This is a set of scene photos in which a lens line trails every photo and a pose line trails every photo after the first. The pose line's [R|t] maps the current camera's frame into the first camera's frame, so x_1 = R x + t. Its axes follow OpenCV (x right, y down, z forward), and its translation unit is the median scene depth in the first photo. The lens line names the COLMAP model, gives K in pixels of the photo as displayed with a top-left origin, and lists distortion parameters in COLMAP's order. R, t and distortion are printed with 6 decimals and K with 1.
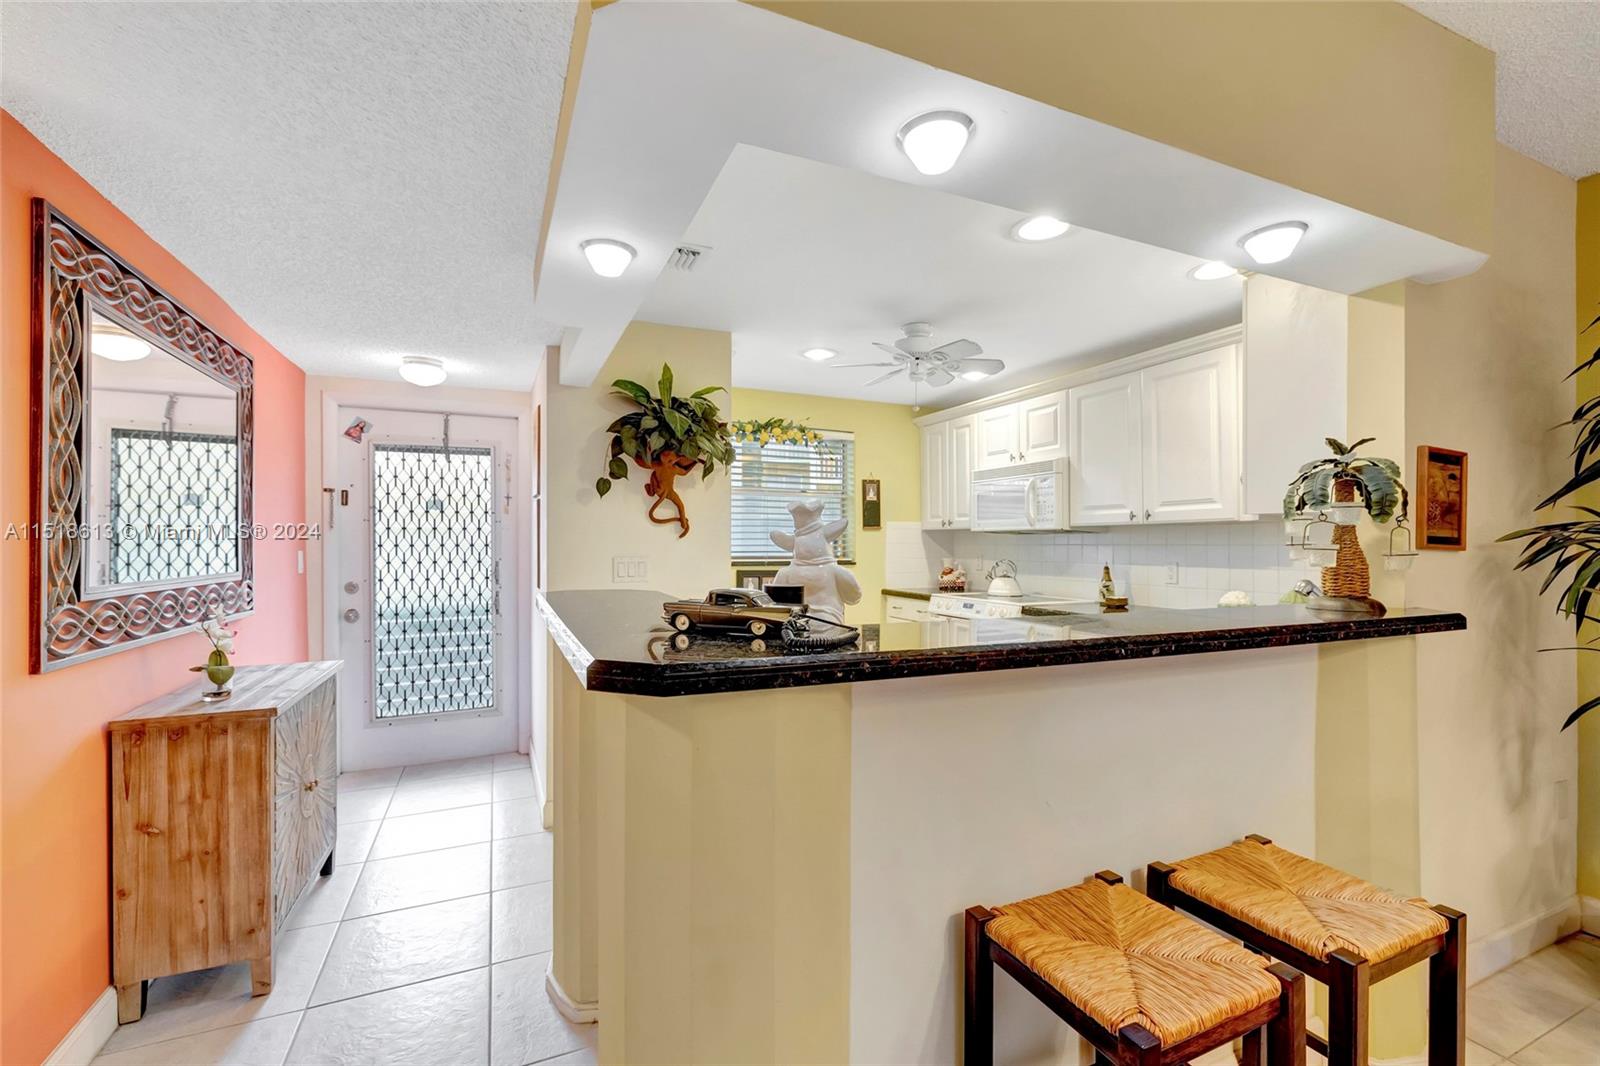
lens RADIAL K [[681.1, 0, 796.4], [0, 681.1, 543.6], [0, 0, 1]] dist [-0.000368, -0.000058]
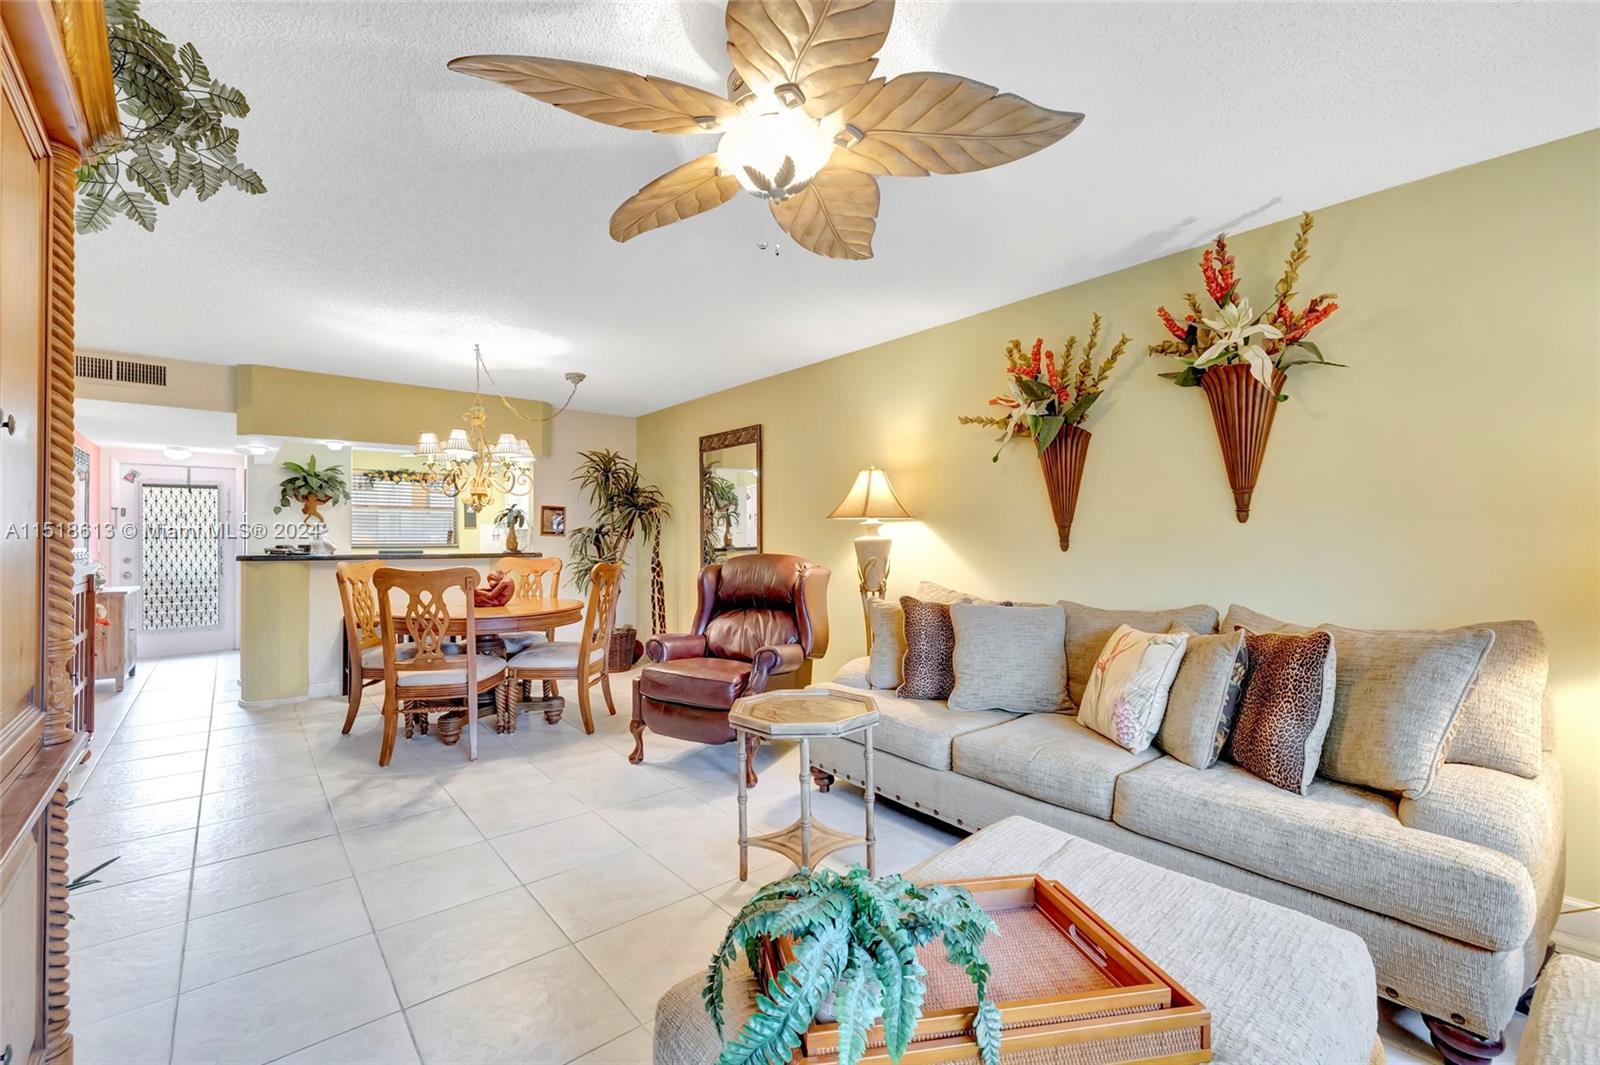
lens RADIAL K [[674.8, 0, 798.0], [0, 674.8, 534.9], [0, 0, 1]] dist [0.000553, 0.000023]
pose [[0.960770, -0.001399, 0.277342, 0.547043], [0.003528, 0.999968, -0.007179, 0.013378], [-0.277323, 0.007875, 0.960745, -1.176499]]
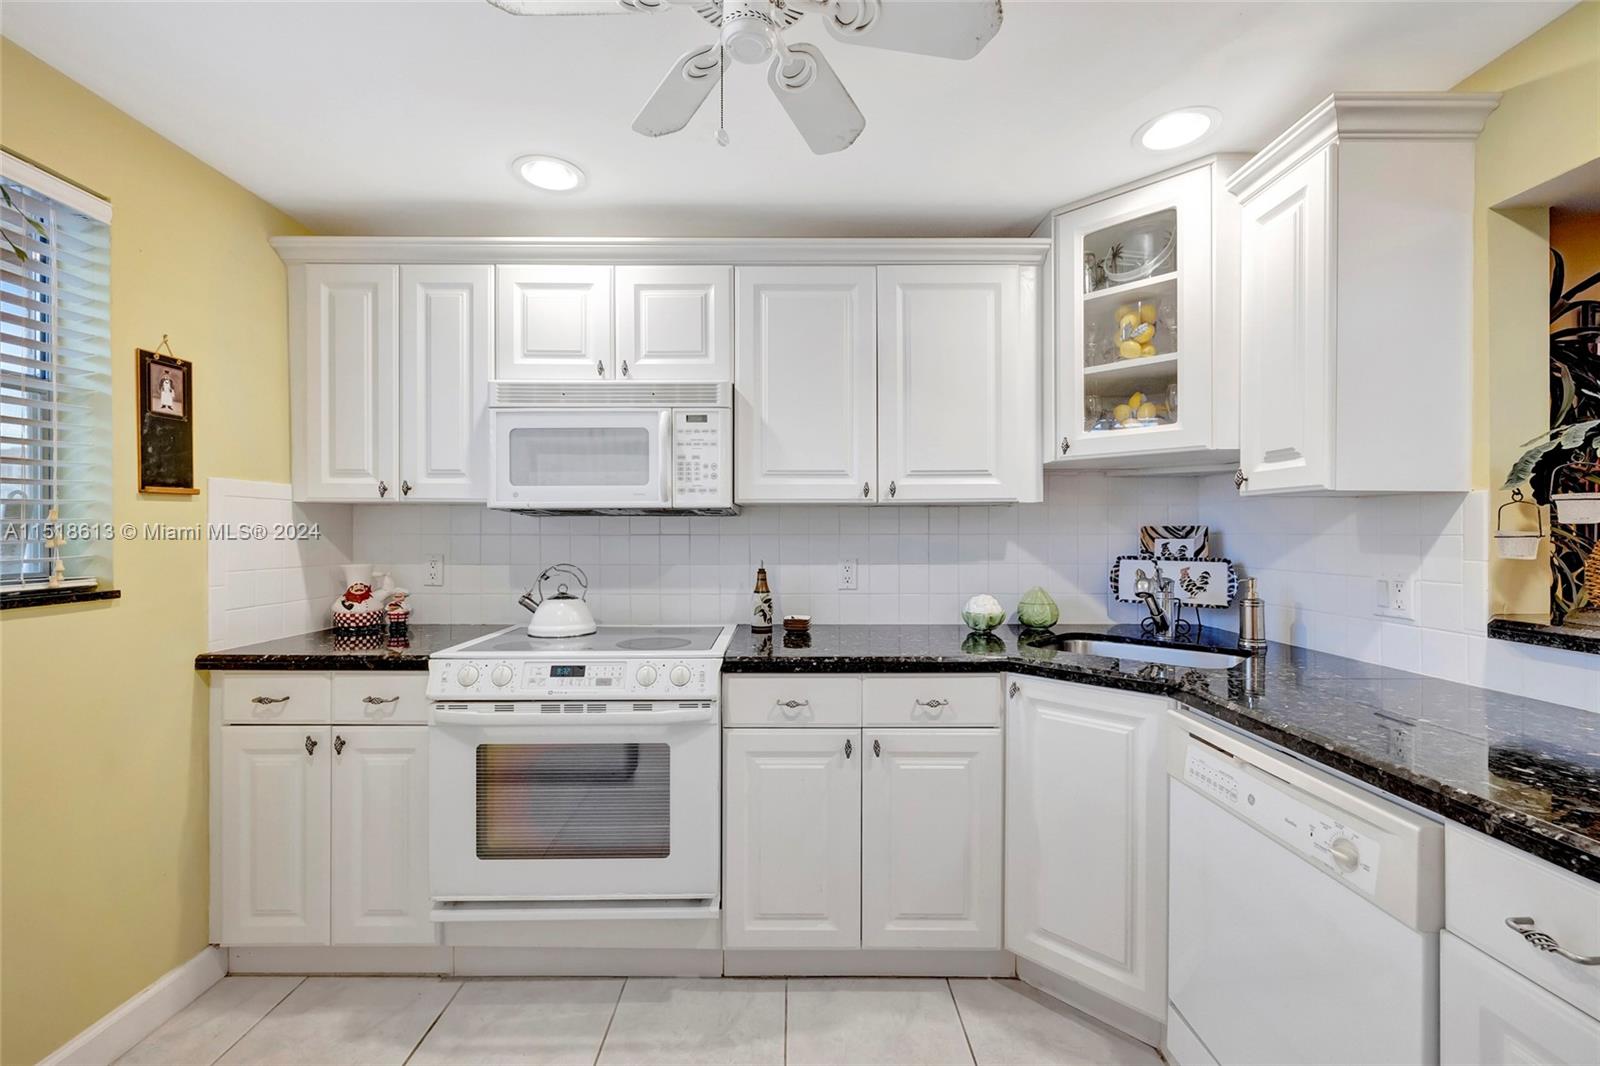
lens RADIAL K [[680.2, 0, 797.9], [0, 680.2, 529.2], [0, 0, 1]] dist [-0.001245, -0.000108]
pose [[0.404315, -0.000820, 0.914620, -0.099912], [0.000963, 0.999999, 0.000471, -0.003104], [-0.914619, 0.000691, 0.404315, 0.671950]]
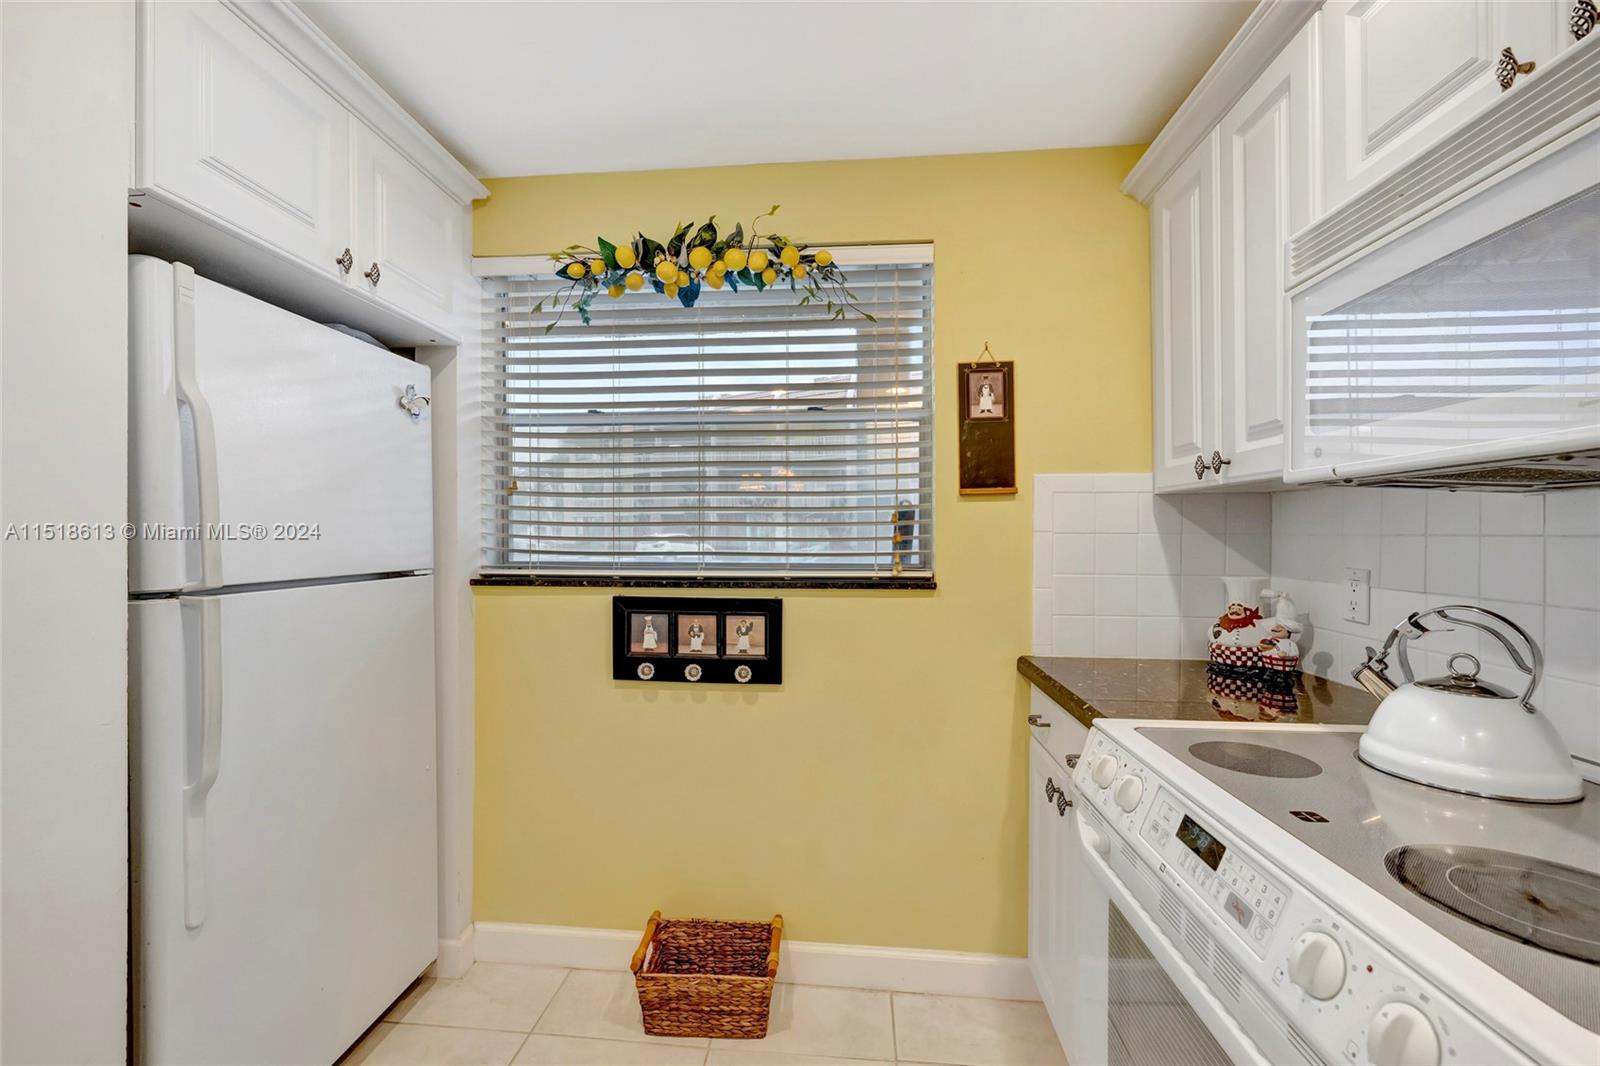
lens RADIAL K [[674.8, 0, 798.0], [0, 674.8, 535.4], [0, 0, 1]] dist [0.000553, 0.000023]
pose [[0.869884, -0.002894, -0.493248, 0.246168], [0.003114, 0.999995, -0.000375, 0.001068], [0.493246, -0.001210, 0.869889, 0.763762]]
